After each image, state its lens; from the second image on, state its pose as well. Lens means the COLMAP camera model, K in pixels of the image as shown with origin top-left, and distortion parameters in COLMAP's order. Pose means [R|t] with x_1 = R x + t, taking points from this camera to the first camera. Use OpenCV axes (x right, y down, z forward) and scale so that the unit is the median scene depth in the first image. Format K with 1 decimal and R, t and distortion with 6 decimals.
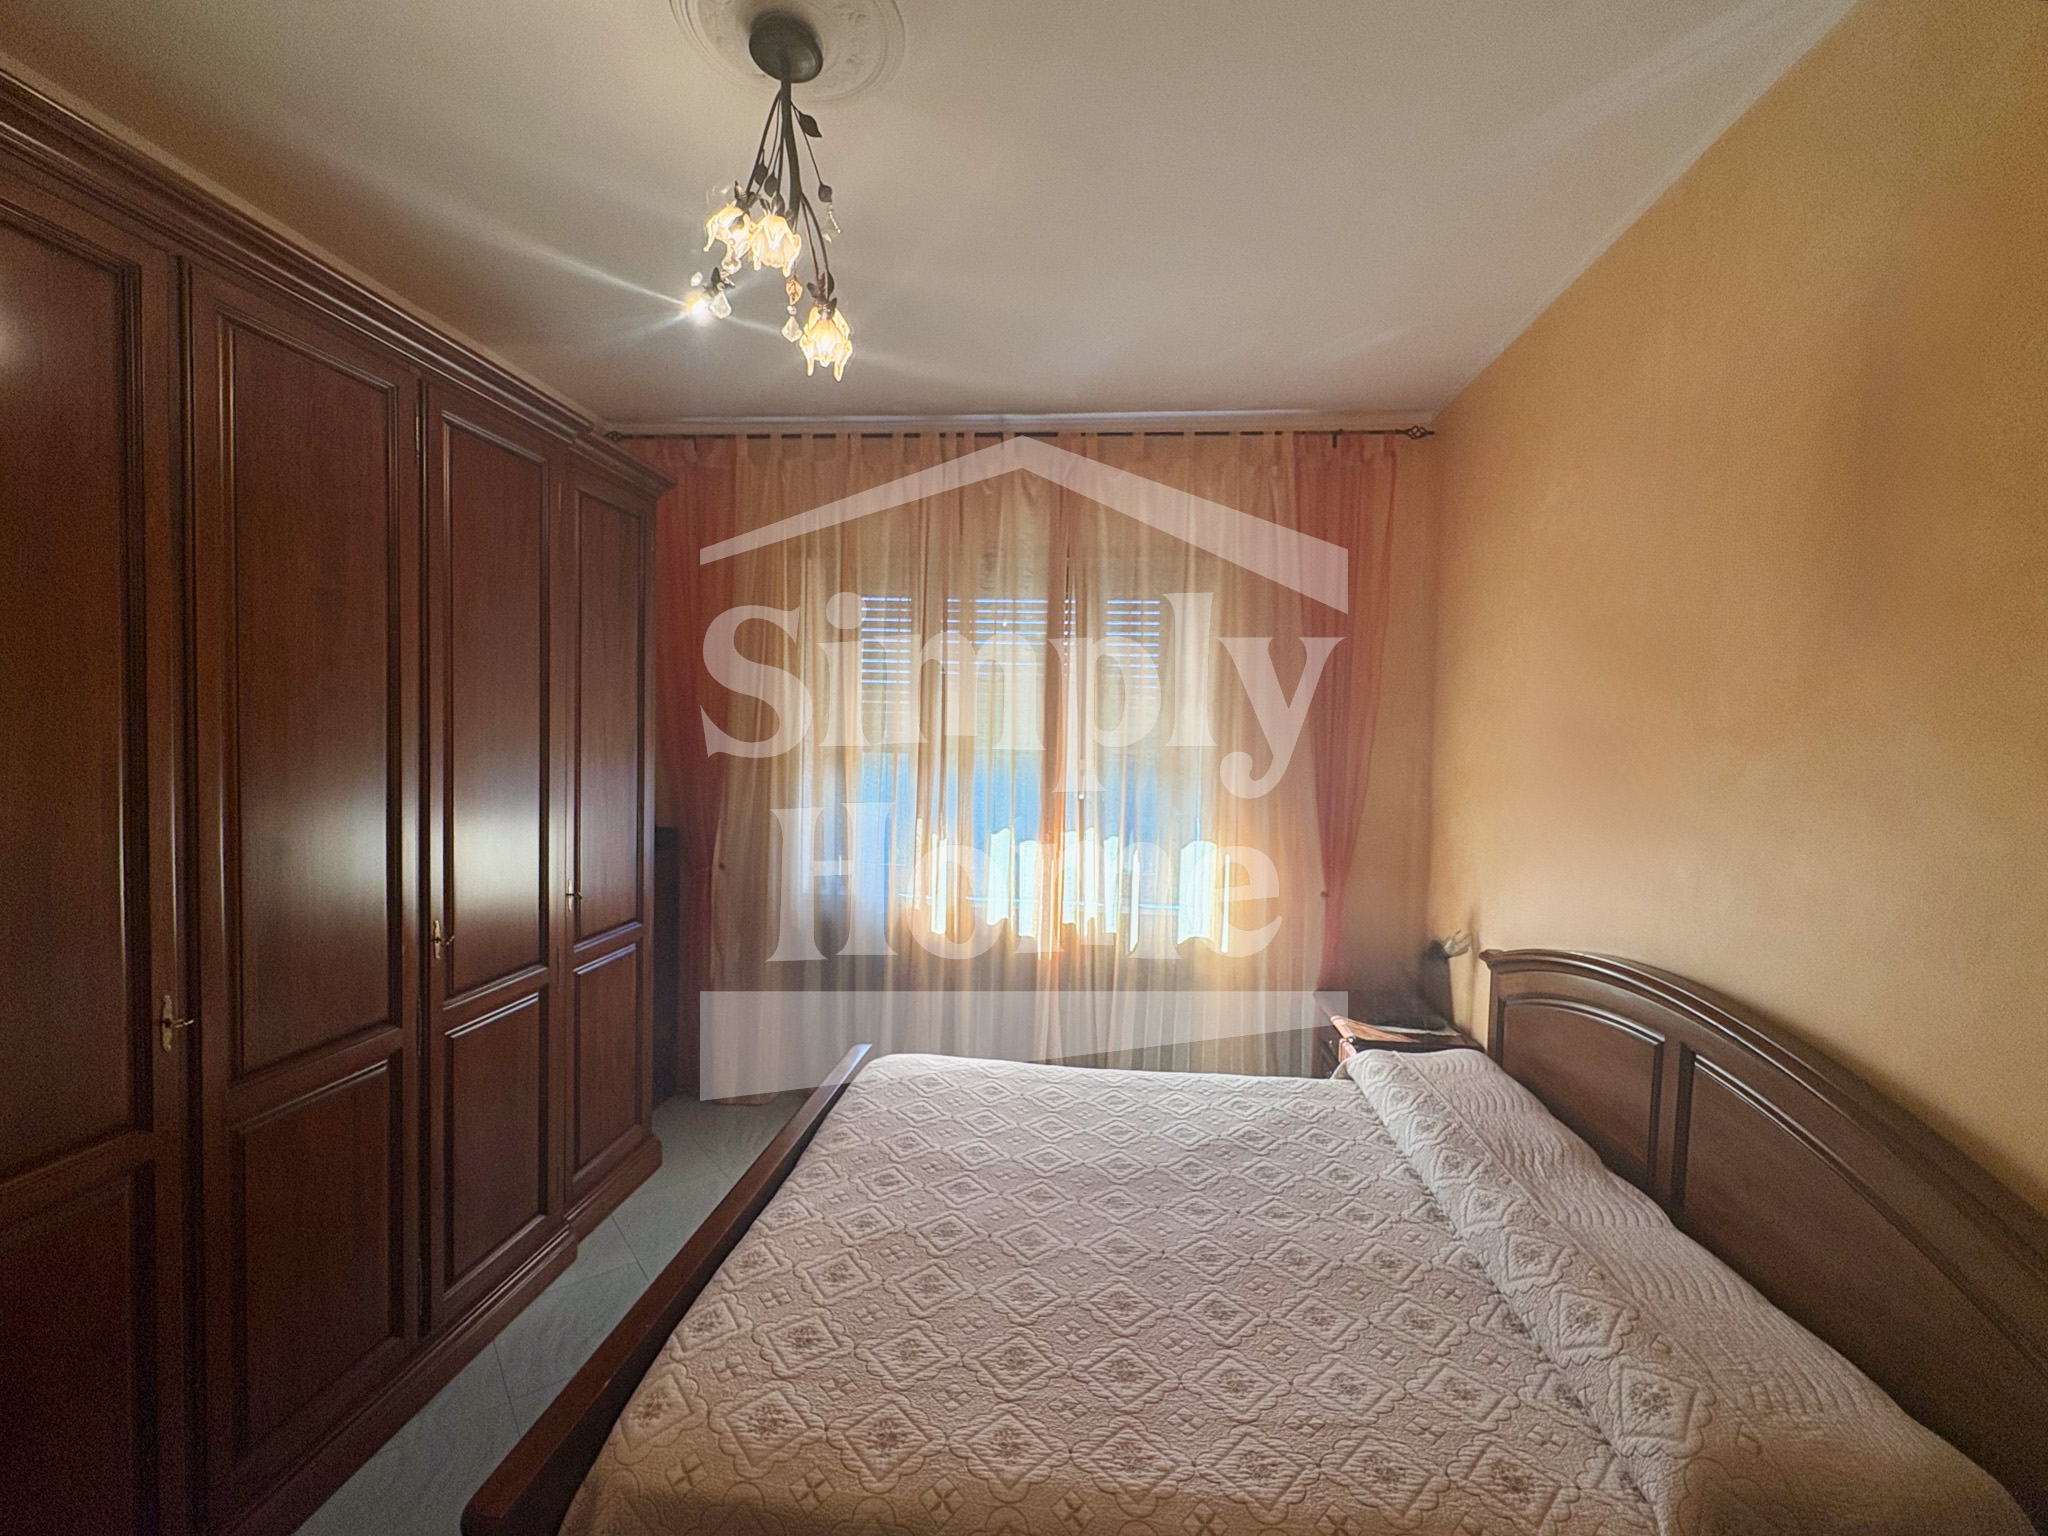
lens RADIAL K [[845.3, 0, 1025.1], [0, 845.3, 766.7], [0, 0, 1]] dist [-0.000952, 0.000227]
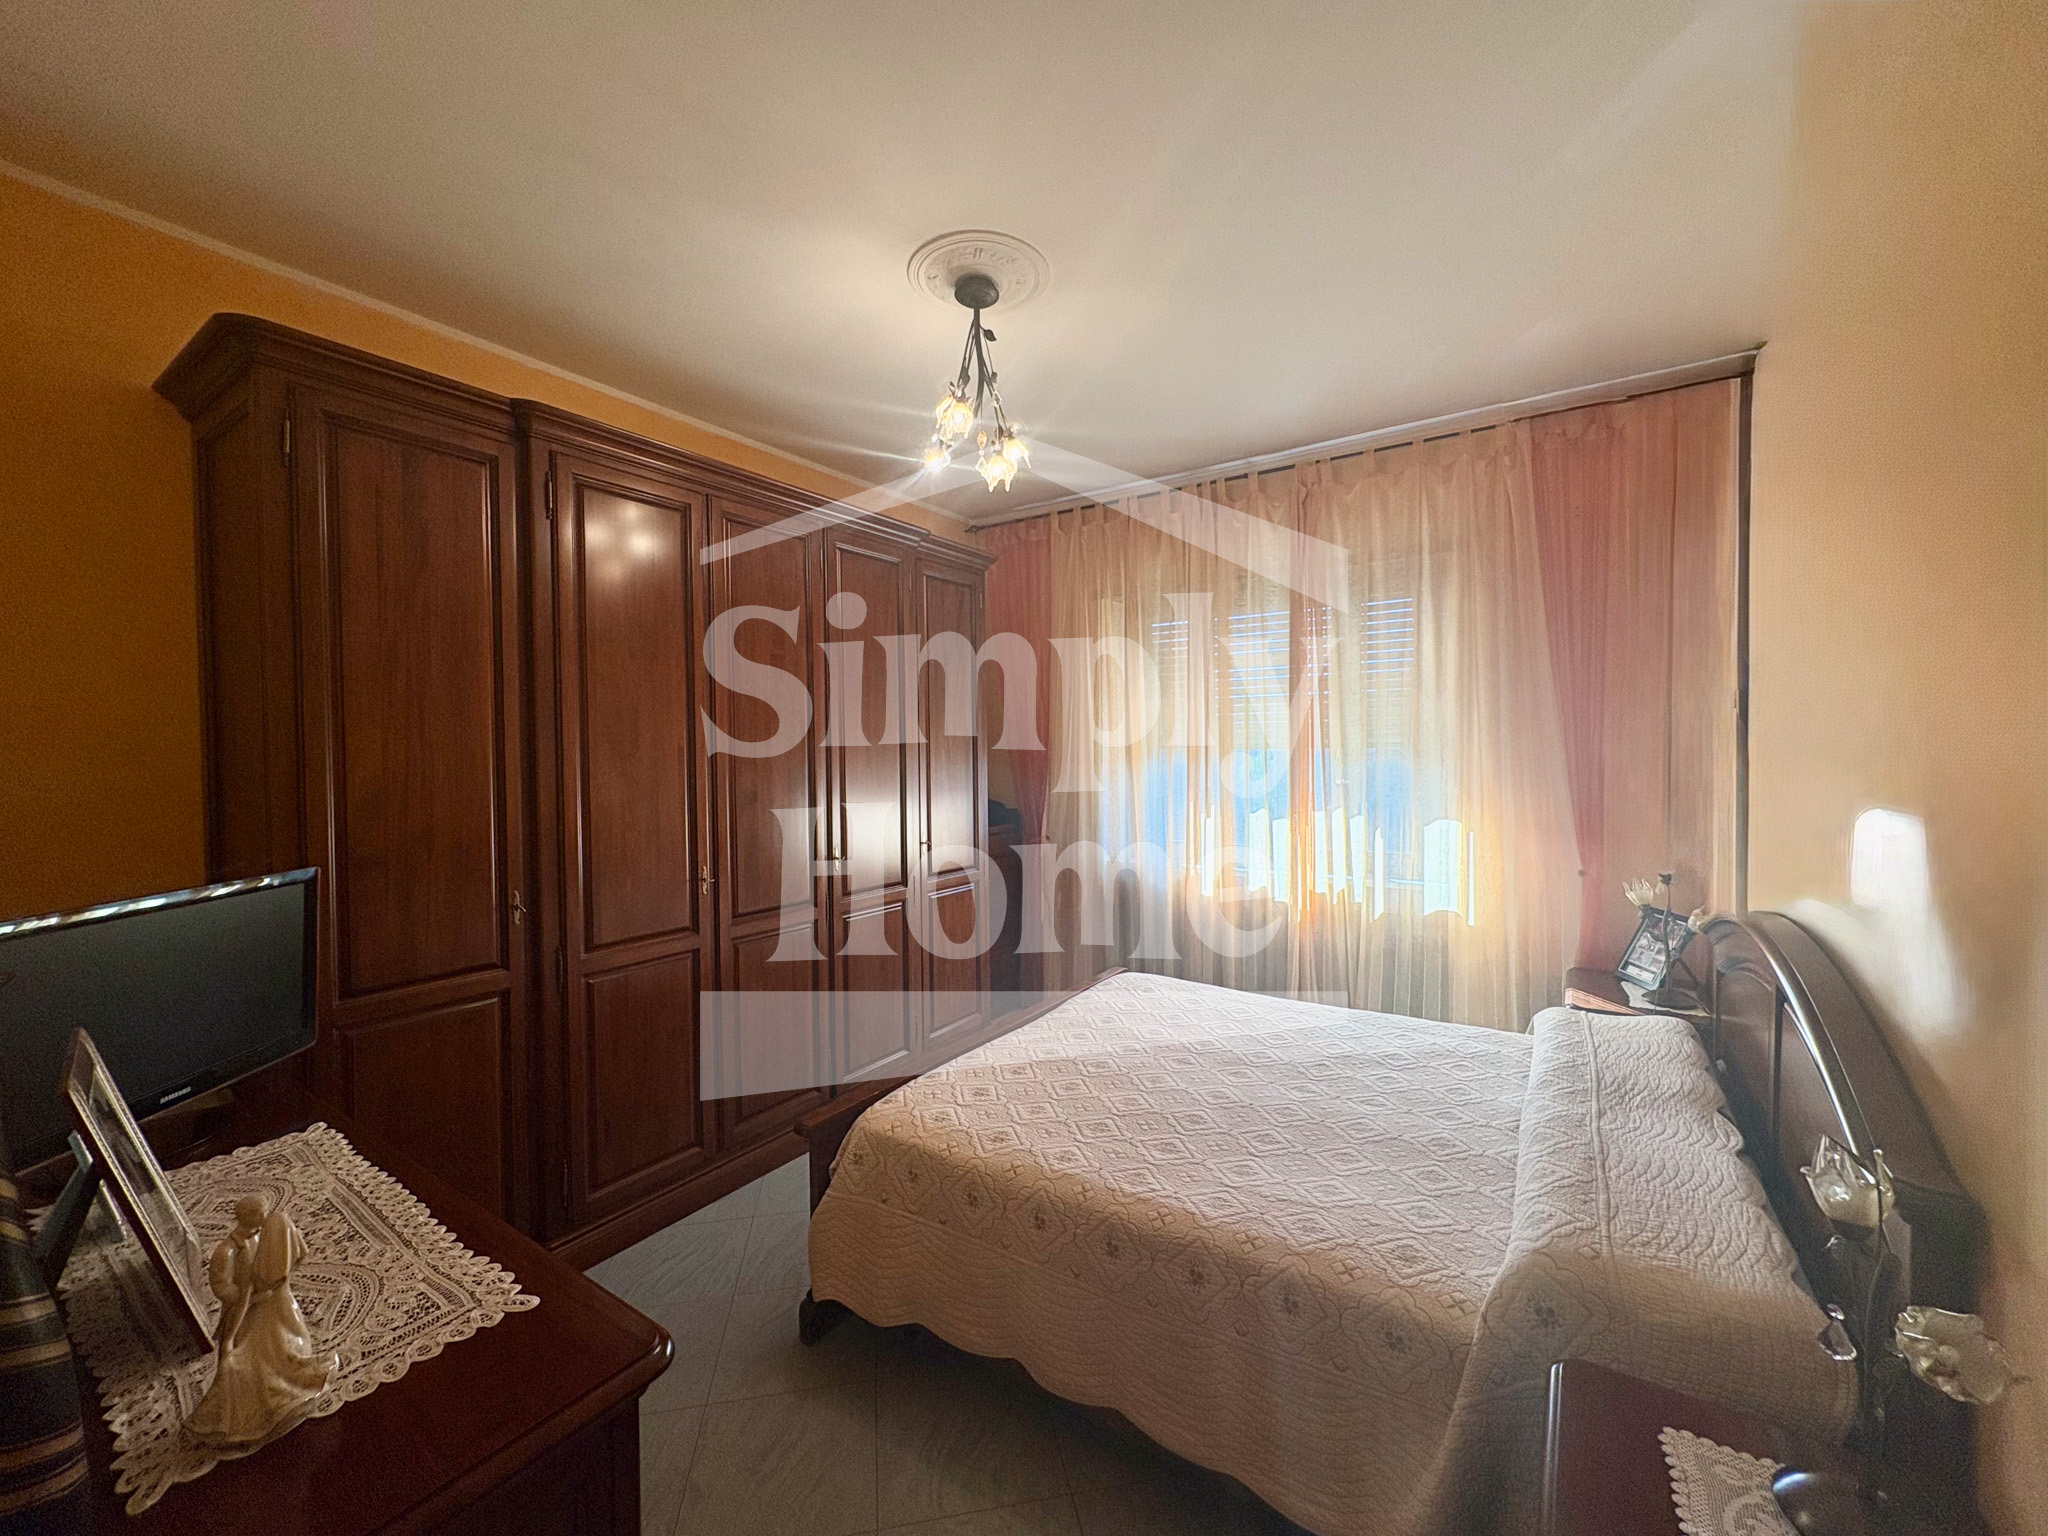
lens RADIAL K [[814.4, 0, 1058.2], [0, 814.4, 769.9], [0, 0, 1]] dist [-0.001948, -0.000063]
pose [[0.889065, -0.025023, -0.457097, 0.350656], [0.015464, 0.999577, -0.024642, 0.062596], [0.457520, 0.014840, 0.889075, -0.186350]]
